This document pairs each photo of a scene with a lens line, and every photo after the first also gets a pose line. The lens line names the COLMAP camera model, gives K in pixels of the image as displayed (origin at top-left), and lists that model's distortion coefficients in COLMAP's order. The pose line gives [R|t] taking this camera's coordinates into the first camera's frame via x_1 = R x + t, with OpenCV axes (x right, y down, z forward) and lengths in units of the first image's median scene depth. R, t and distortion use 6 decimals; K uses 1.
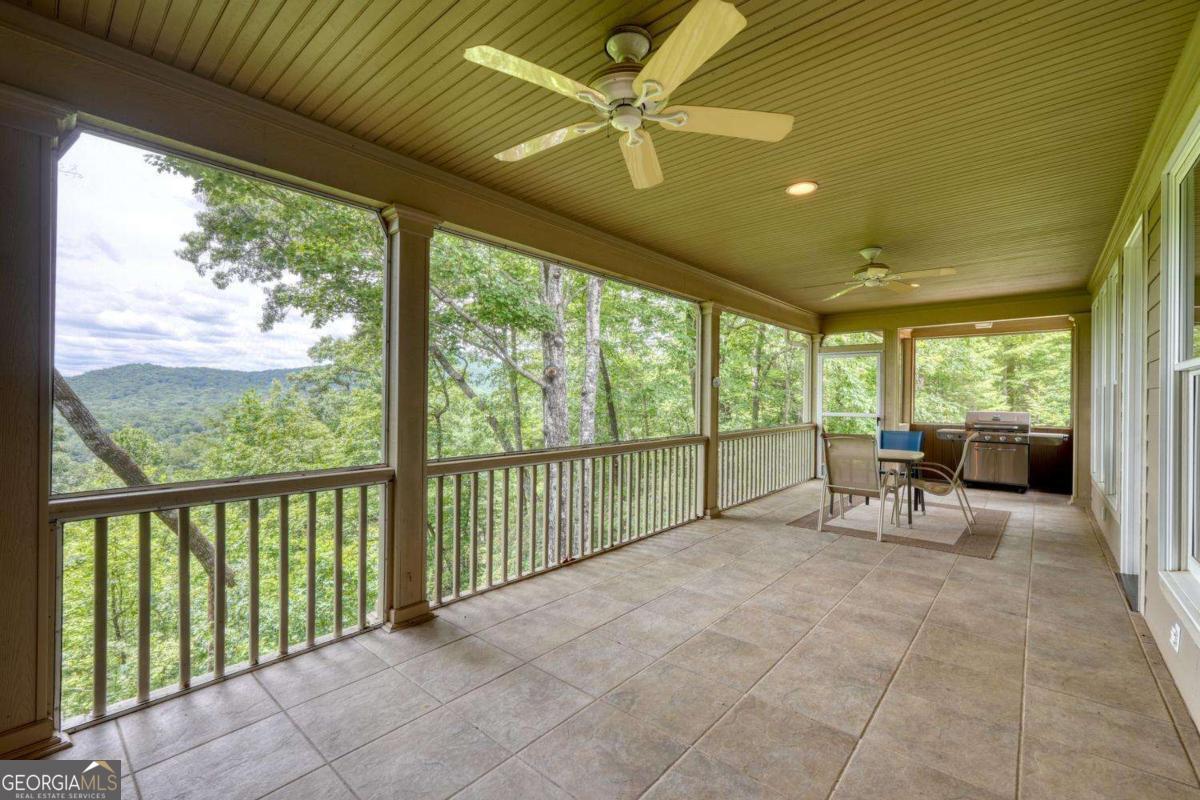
lens RADIAL K [[507.4, 0, 594.9], [0, 507.4, 406.0], [0, 0, 1]] dist [-0.010039, -0.001213]
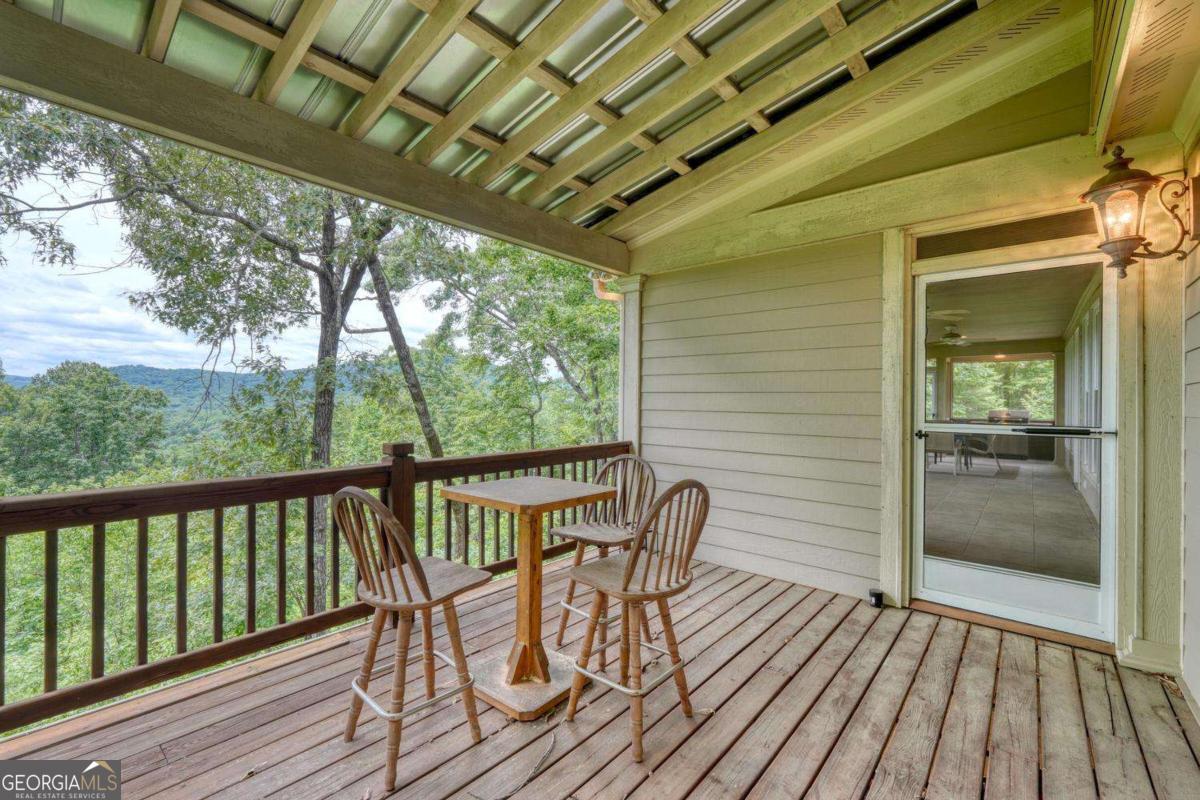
lens RADIAL K [[507.4, 0, 596.9], [0, 507.4, 405.0], [0, 0, 1]] dist [-0.010039, -0.001213]
pose [[0.999911, 0.001167, 0.013254, -0.148709], [-0.001076, 0.999976, -0.006902, 0.002211], [-0.013261, 0.006887, 0.999888, -0.163114]]
